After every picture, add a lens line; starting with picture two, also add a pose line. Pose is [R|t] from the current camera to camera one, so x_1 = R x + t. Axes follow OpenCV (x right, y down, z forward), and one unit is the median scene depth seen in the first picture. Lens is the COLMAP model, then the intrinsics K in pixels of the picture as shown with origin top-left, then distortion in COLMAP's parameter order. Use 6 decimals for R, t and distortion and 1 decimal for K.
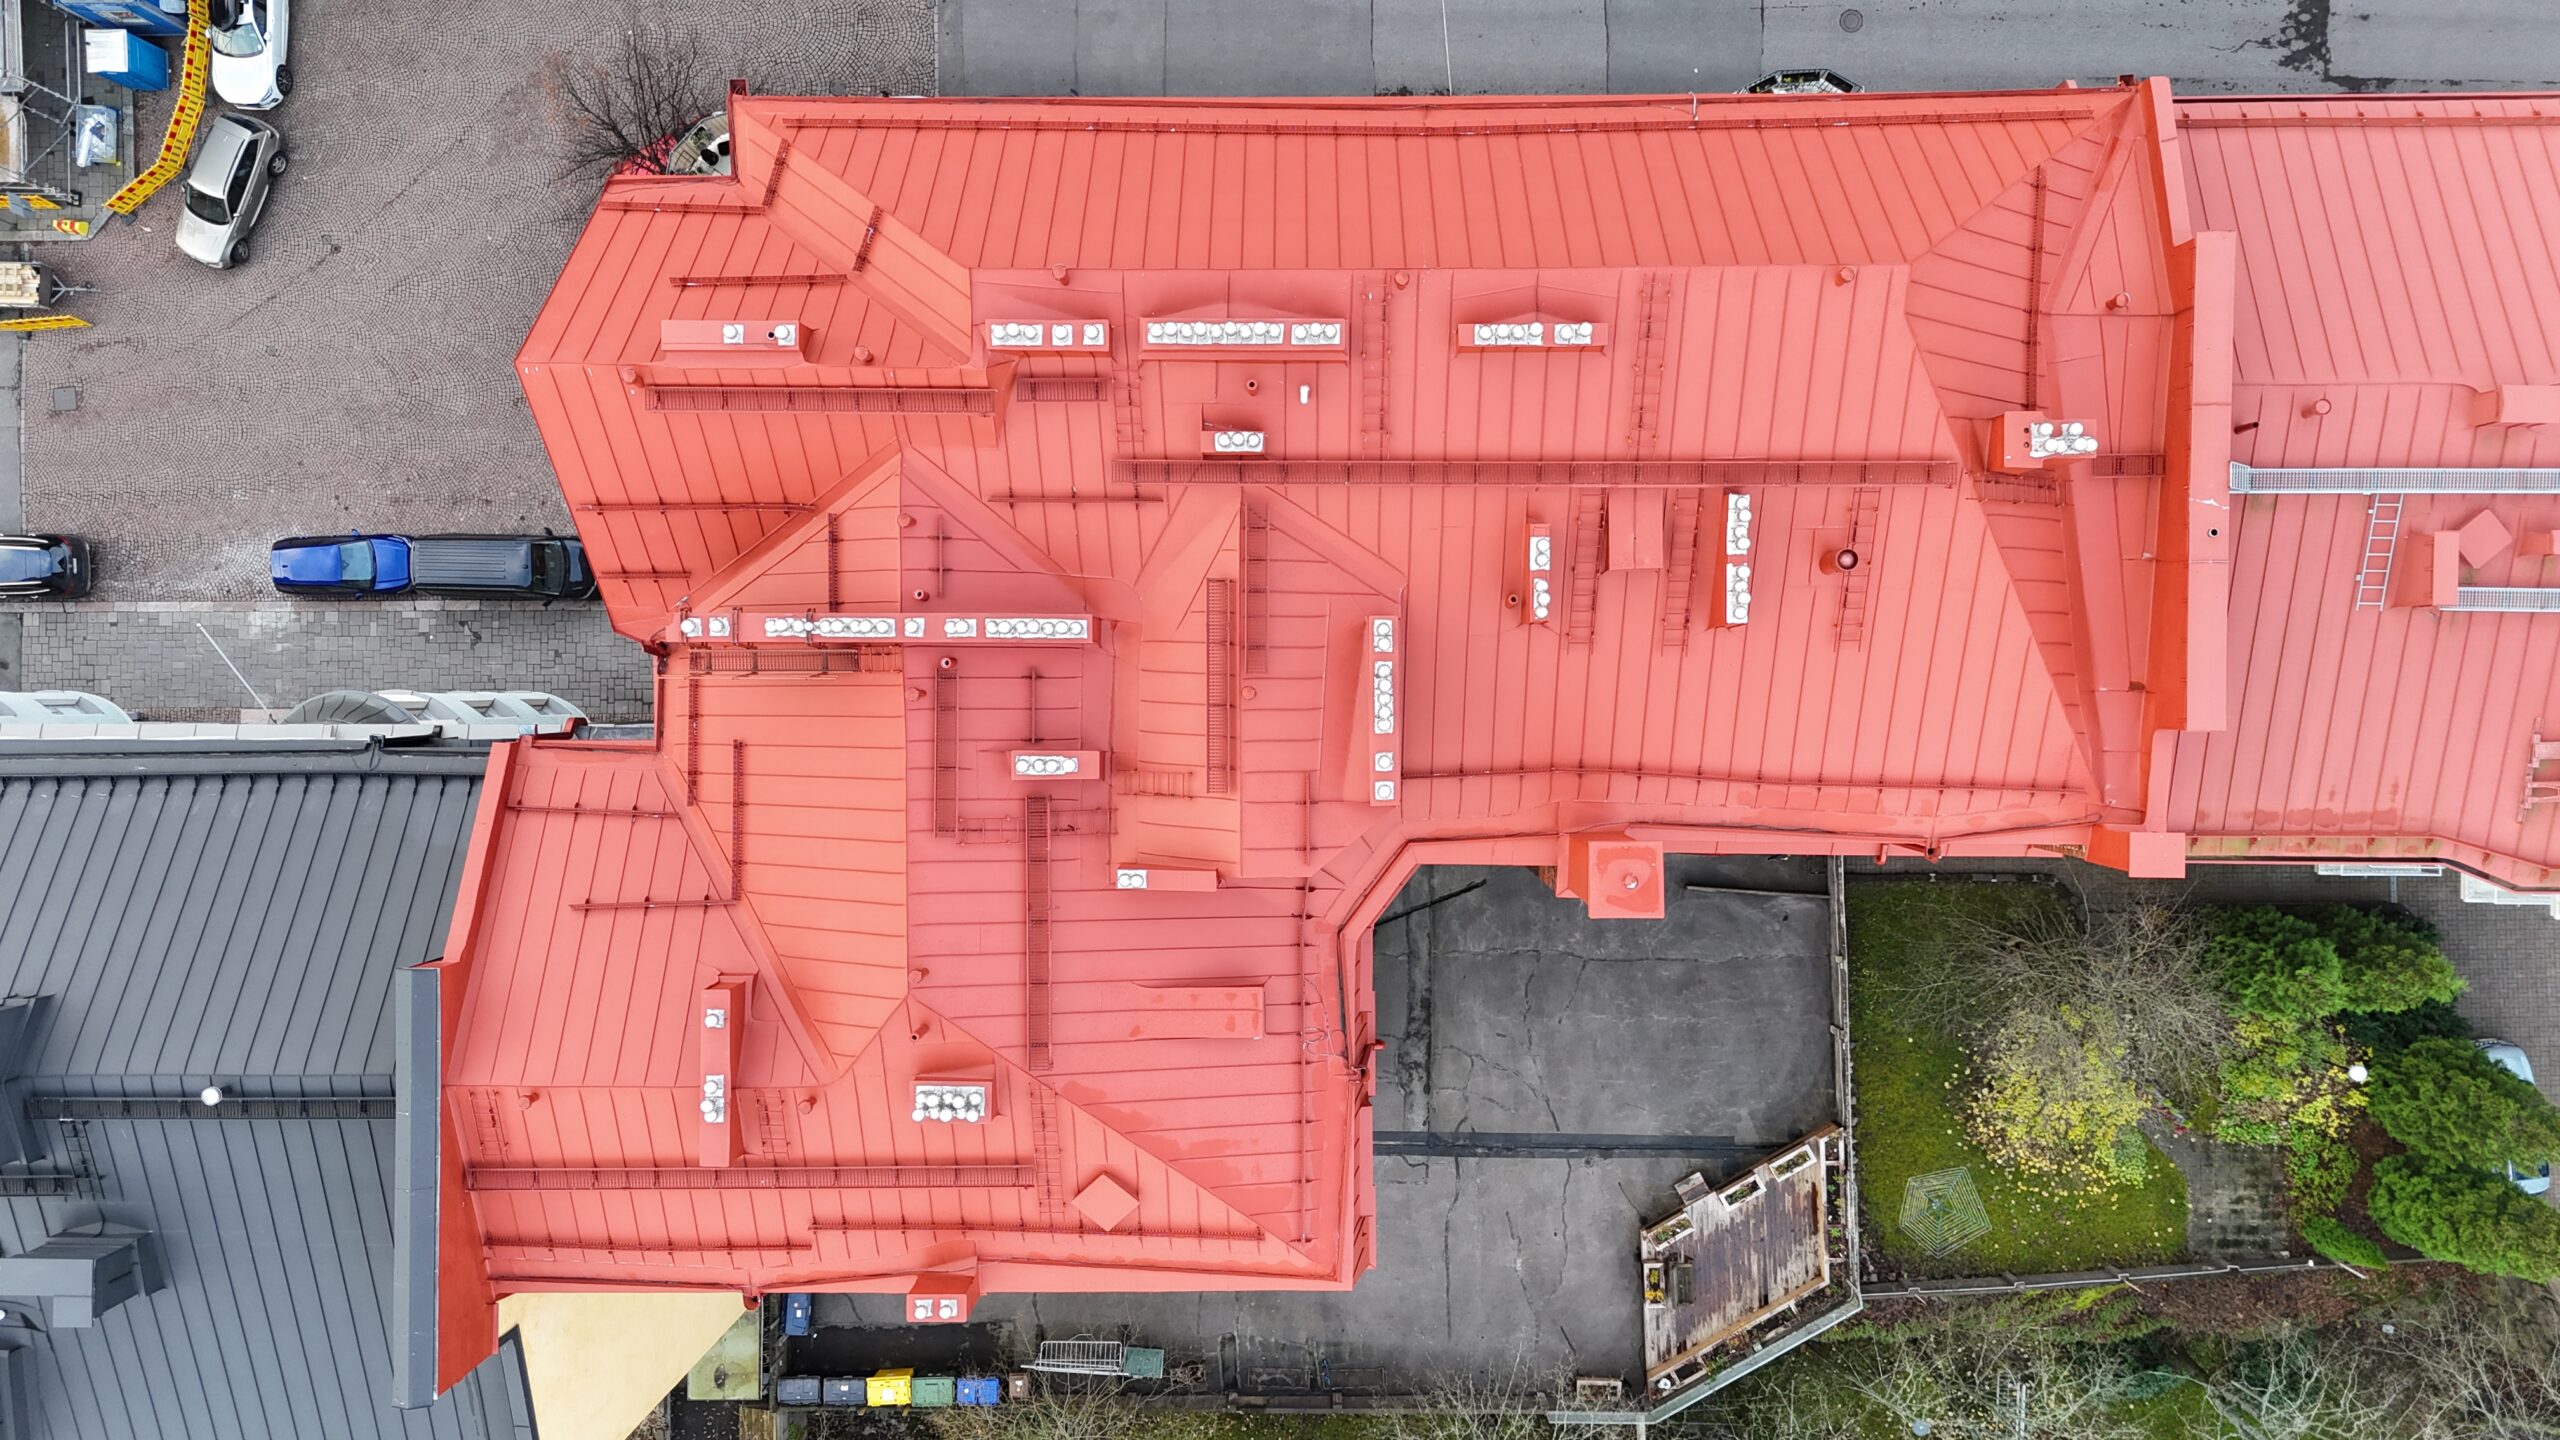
lens RADIAL K [[1866.5, 0, 1286.1], [0, 1866.5, 721.0], [0, 0, 1]] dist [0.085529, -0.075103]
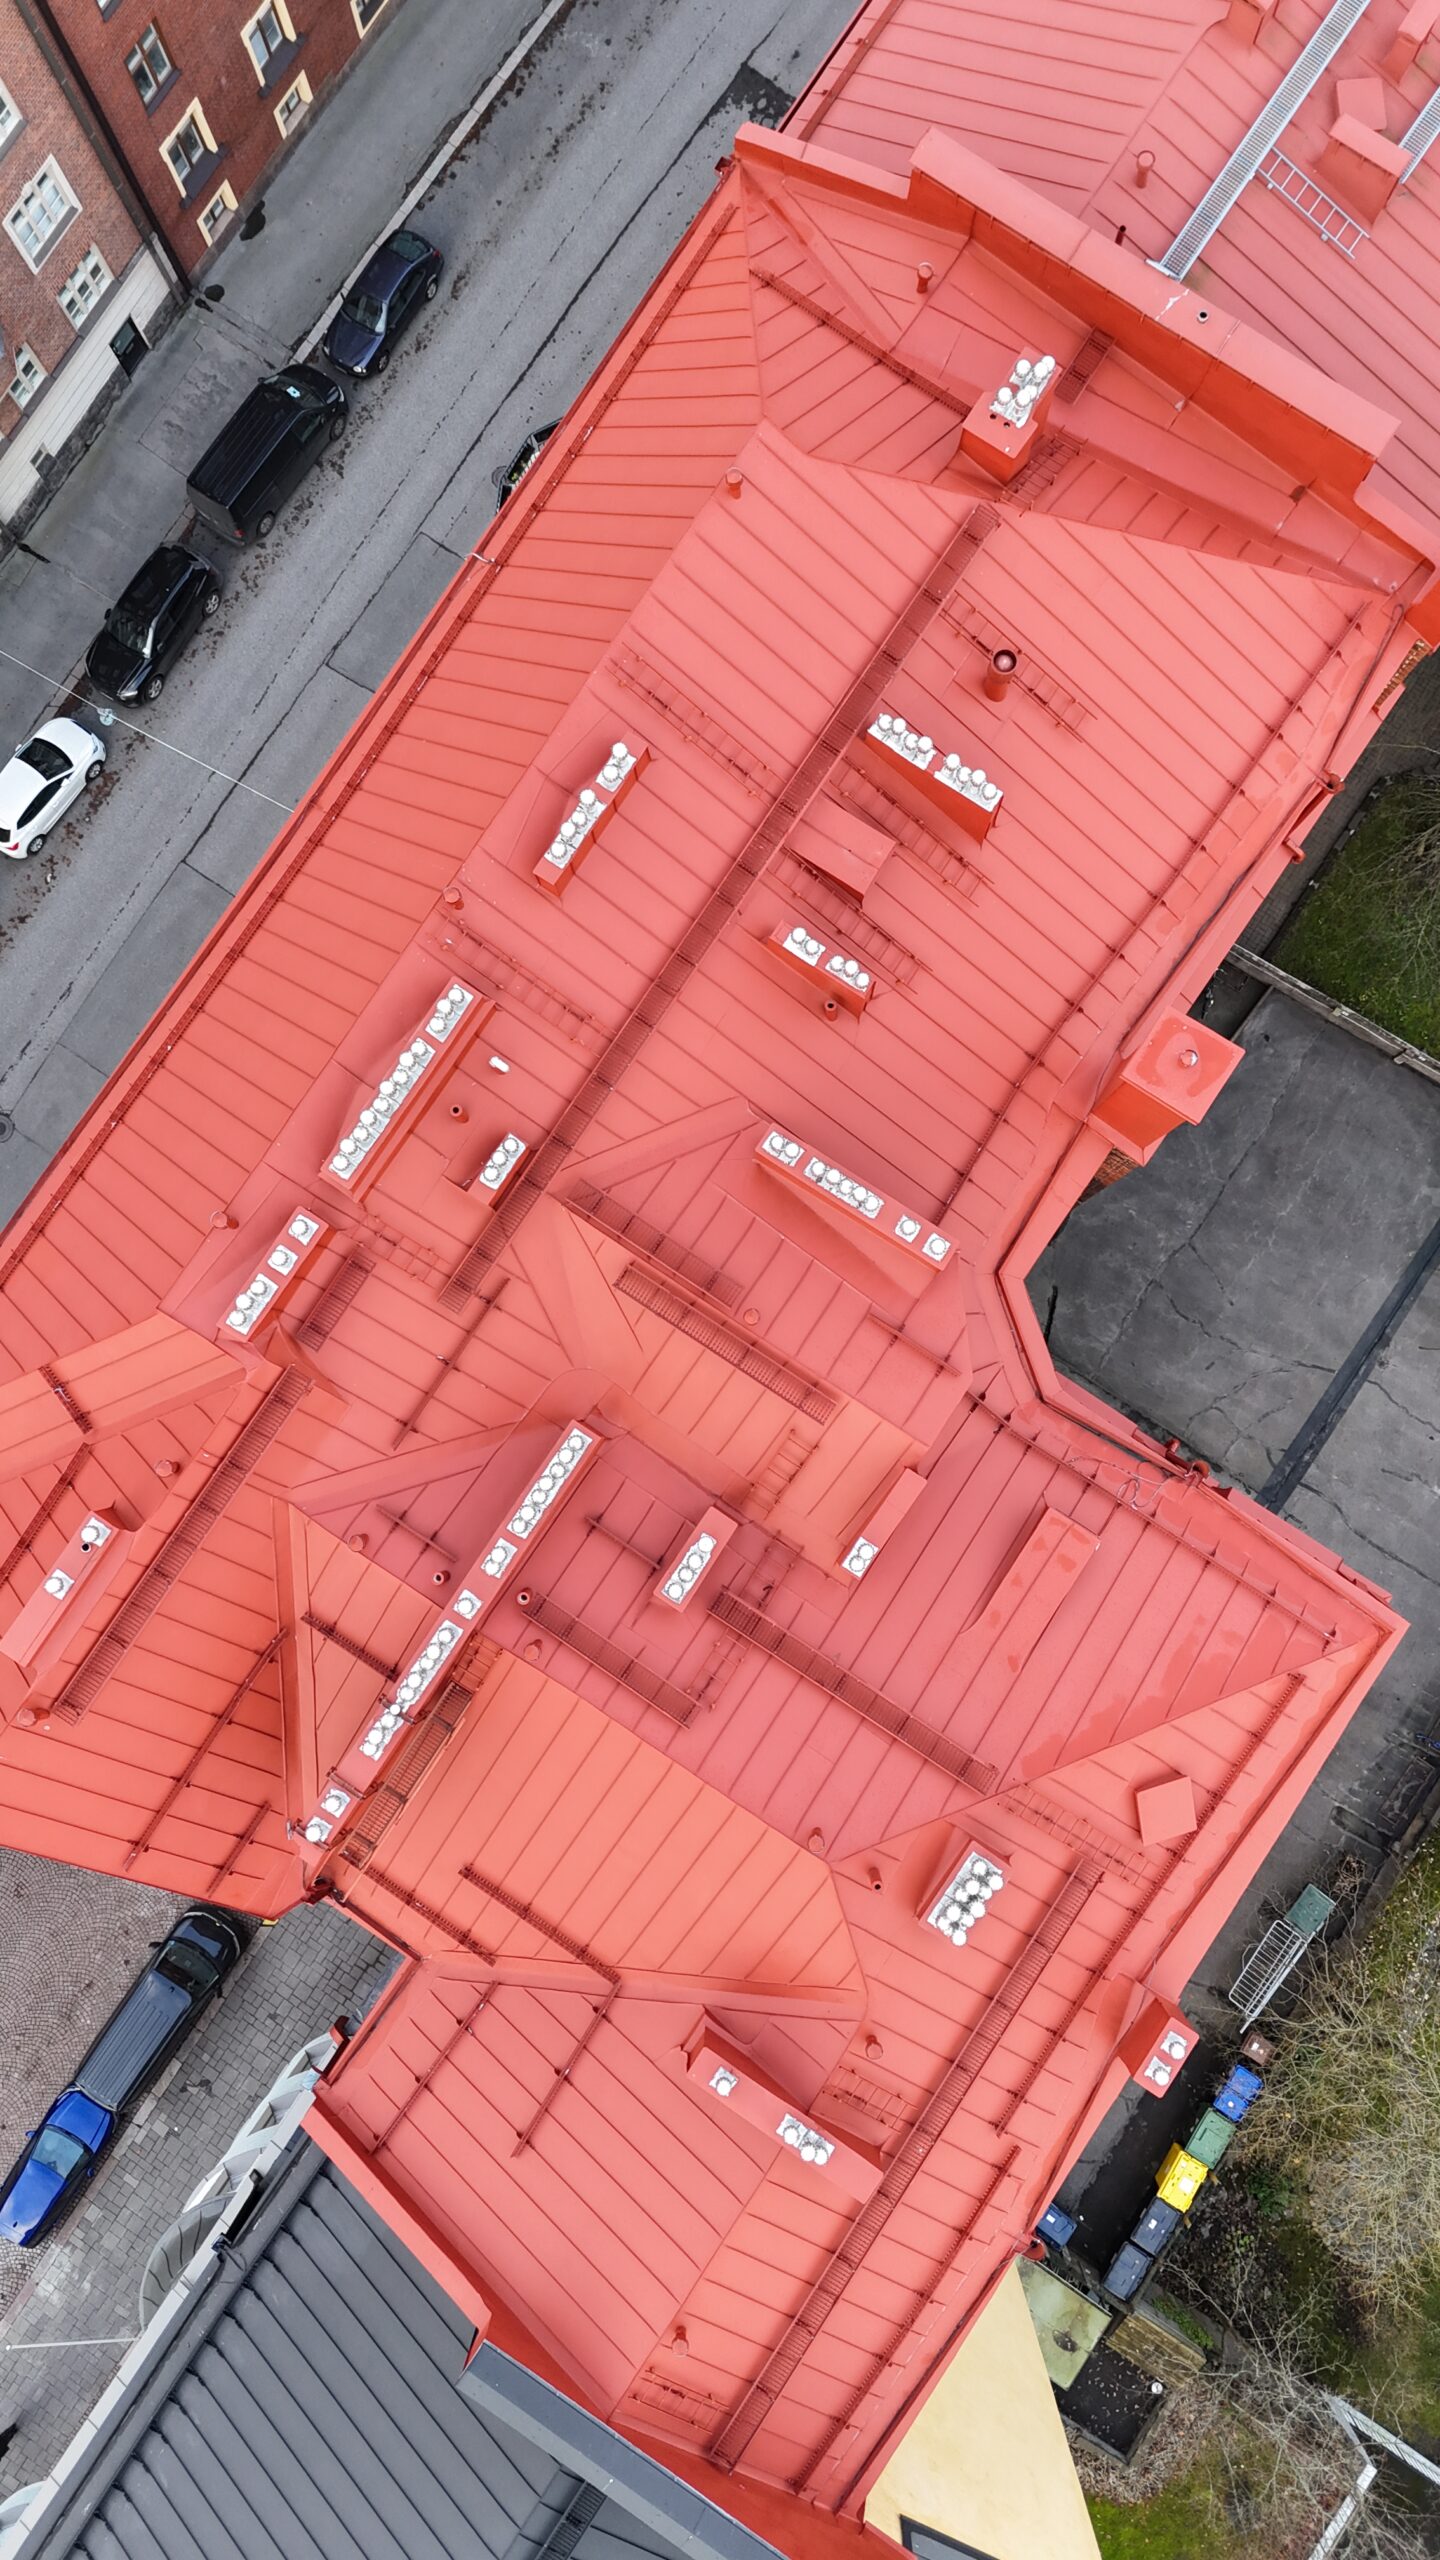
lens RADIAL K [[1866.5, 0, 720.0], [0, 1866.5, 1280.0], [0, 0, 1]] dist [0.085529, -0.075103]
pose [[0.553523, -0.830327, 0.064571, -0.065372], [0.832439, 0.549209, -0.073580, 0.024675], [0.025632, 0.094480, 0.995197, 0.144220]]
